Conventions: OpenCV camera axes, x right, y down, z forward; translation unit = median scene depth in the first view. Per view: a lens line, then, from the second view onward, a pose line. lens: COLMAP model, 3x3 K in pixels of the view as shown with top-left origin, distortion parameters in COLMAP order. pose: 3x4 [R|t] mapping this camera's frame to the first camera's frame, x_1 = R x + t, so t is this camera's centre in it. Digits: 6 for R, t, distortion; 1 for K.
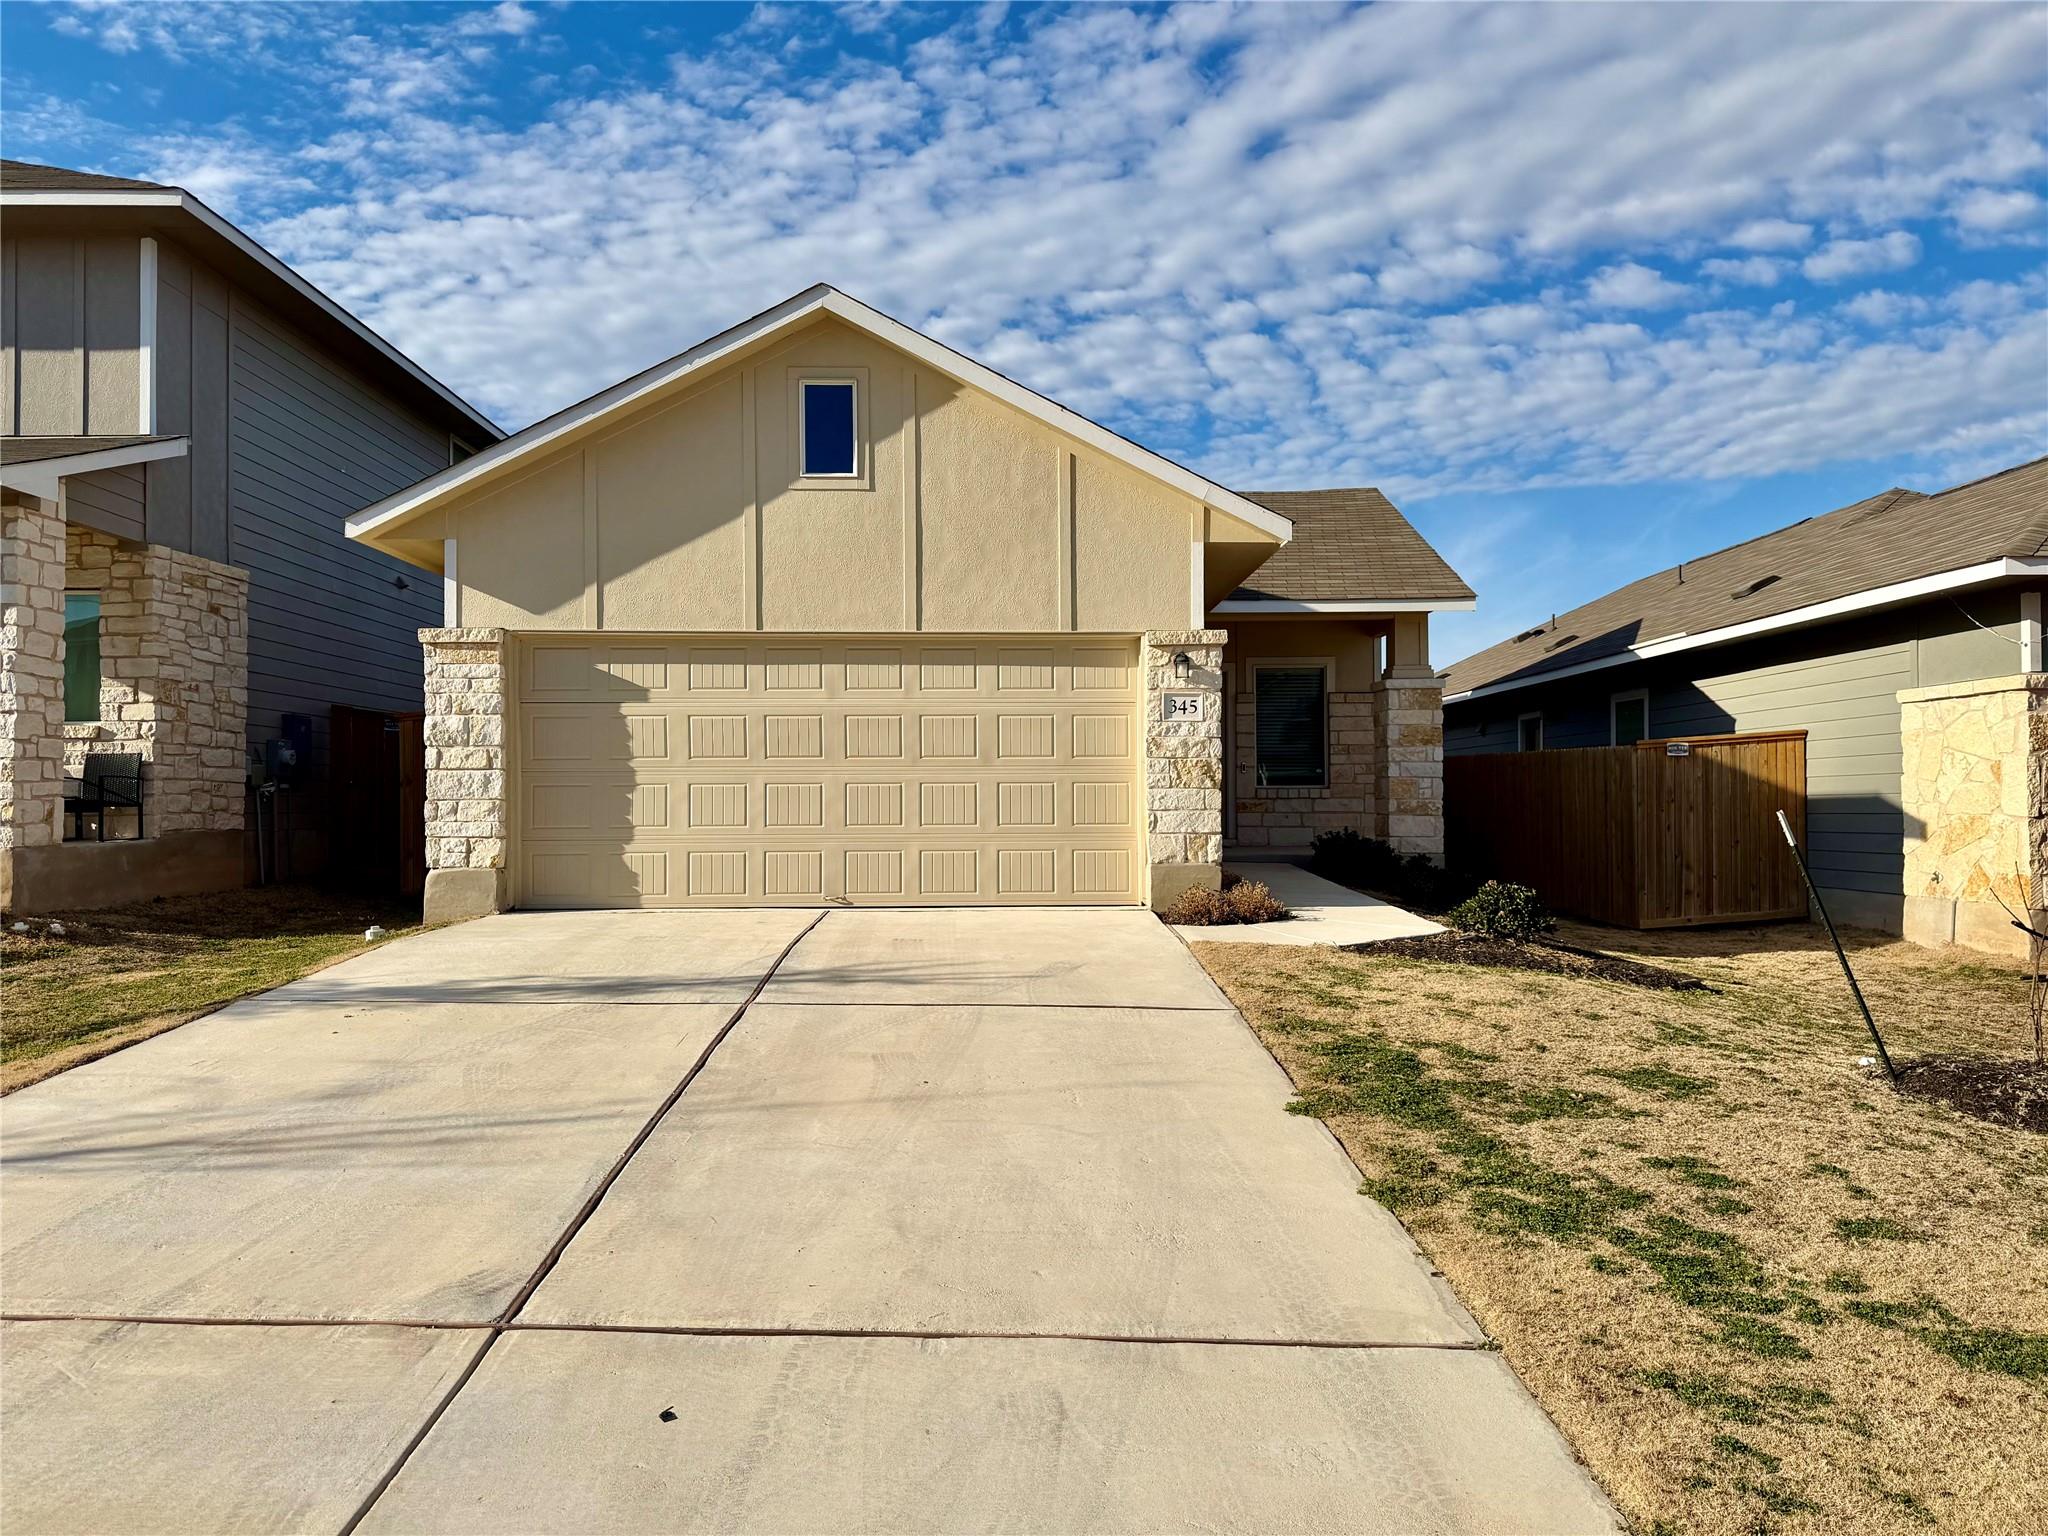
lens RADIAL K [[1427.9, 0, 1014.0], [0, 1427.9, 767.3], [0, 0, 1]] dist [0.175356, -0.264929]
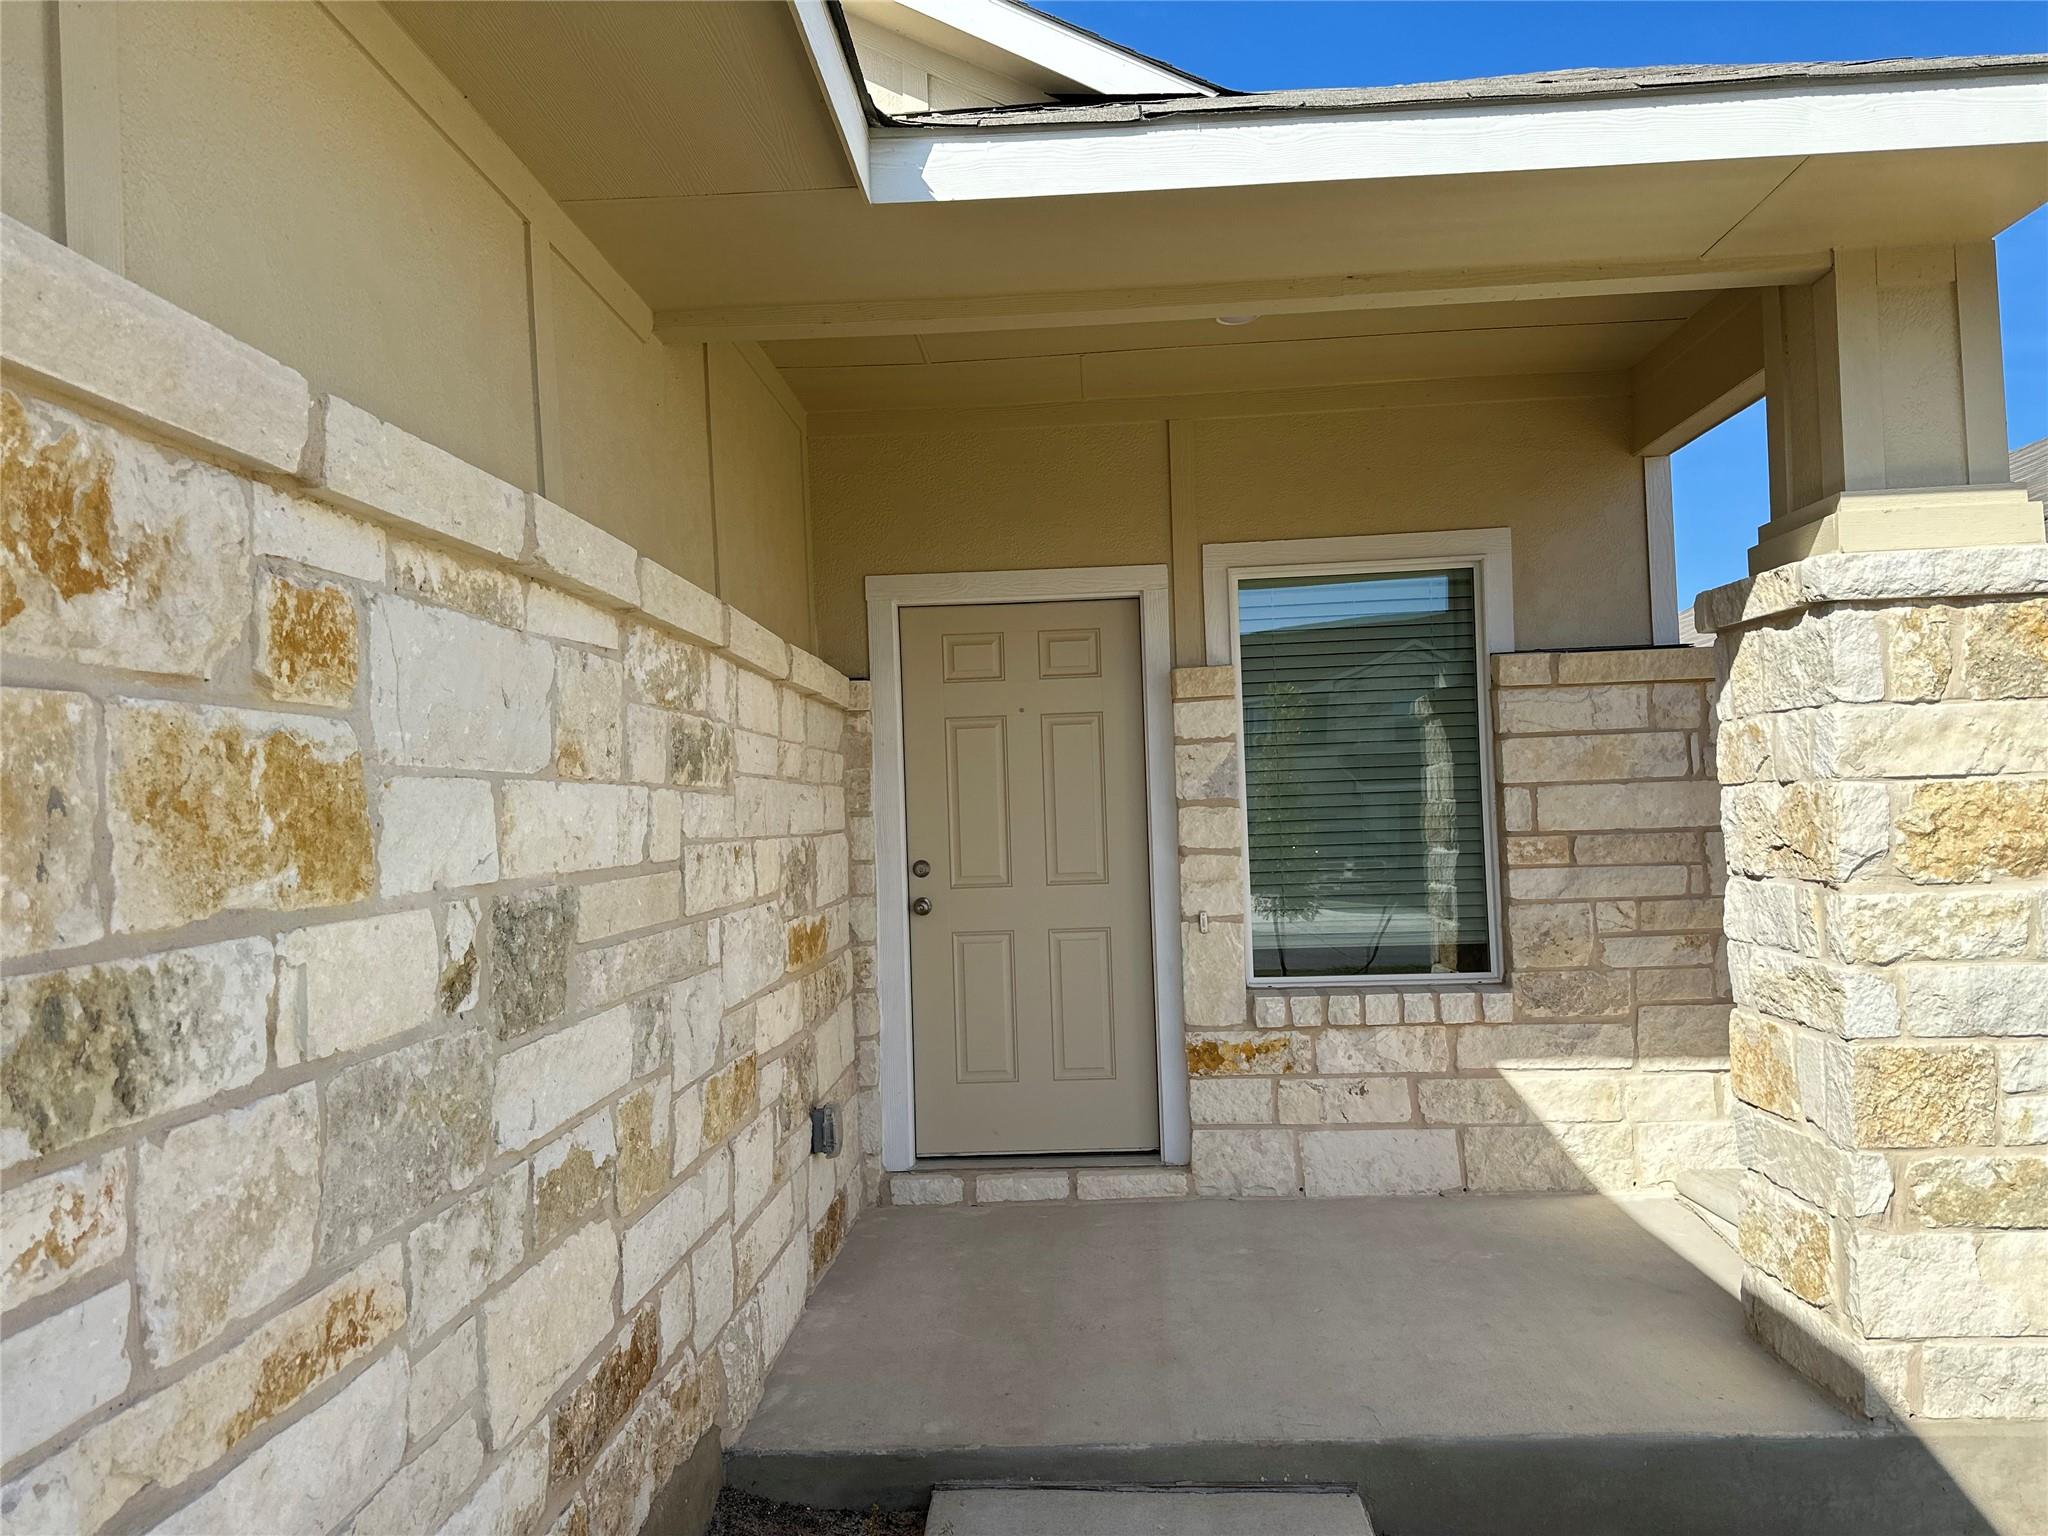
lens RADIAL K [[1423.9, 0, 1021.4], [0, 1423.9, 777.4], [0, 0, 1]] dist [0.105313, -0.144448]
pose [[0.997404, -0.034279, -0.063321, 0.191041], [0.034286, 0.999412, -0.000977, -0.040295], [0.063317, -0.001197, 0.997993, 0.950414]]
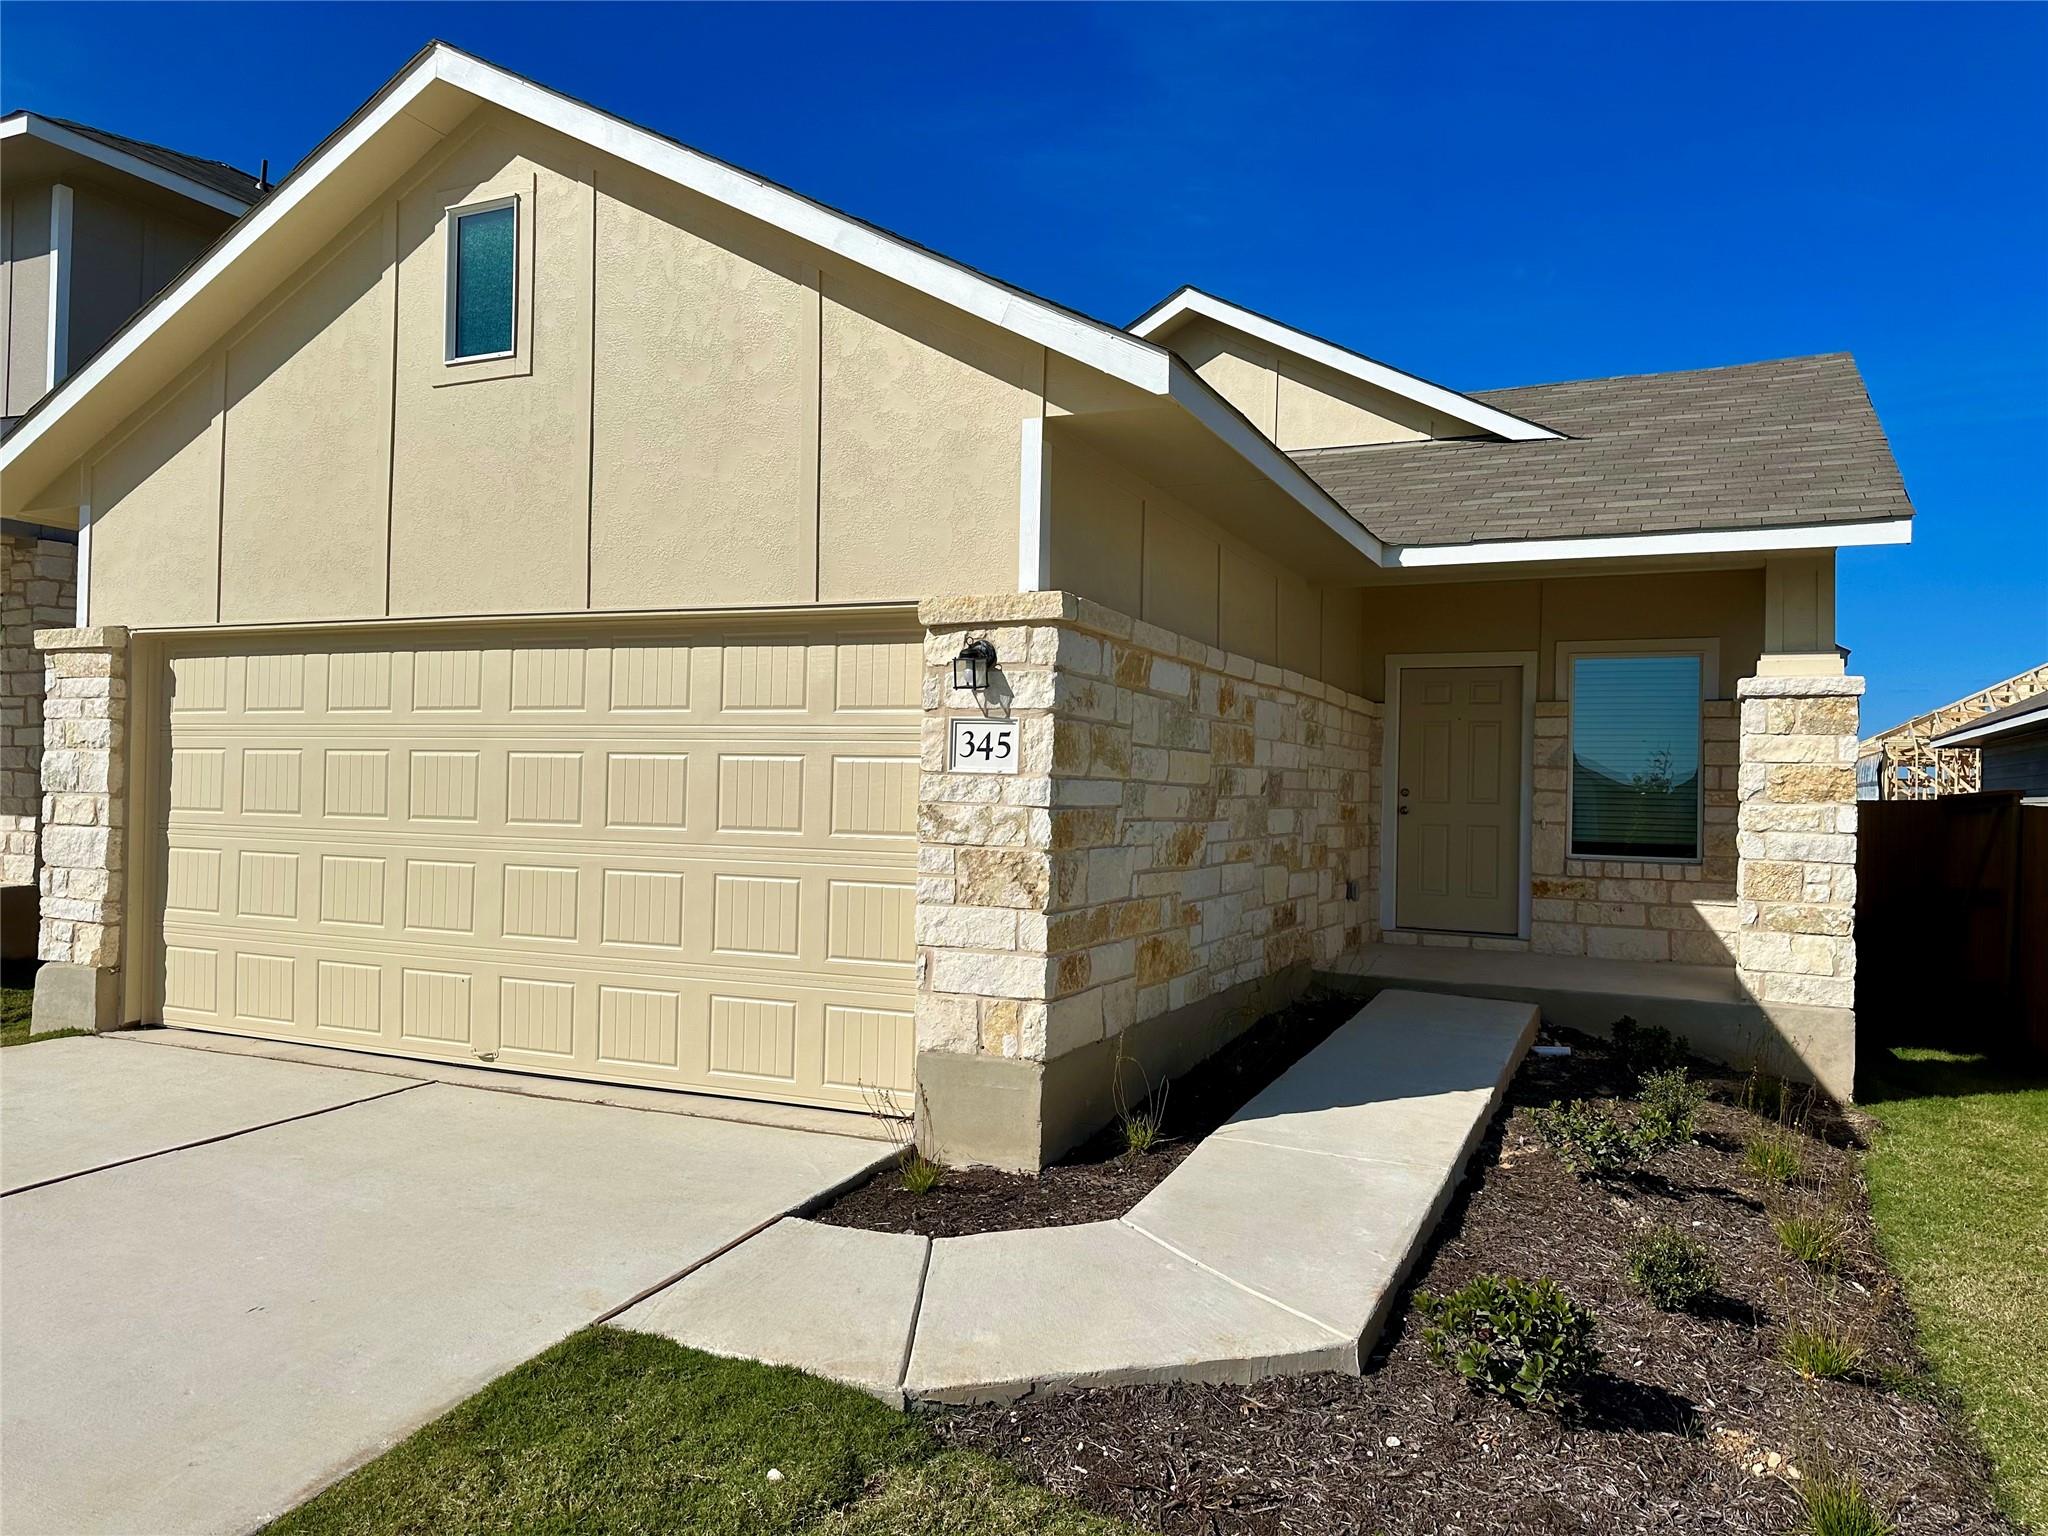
lens RADIAL K [[1442.4, 0, 1023.4], [0, 1442.4, 762.7], [0, 0, 1]] dist [0.091526, -0.095358]
pose [[0.904821, 0.013559, -0.425577, 0.299202], [-0.014076, 0.999899, 0.001931, -0.031938], [0.425560, 0.004244, 0.904920, 0.467296]]
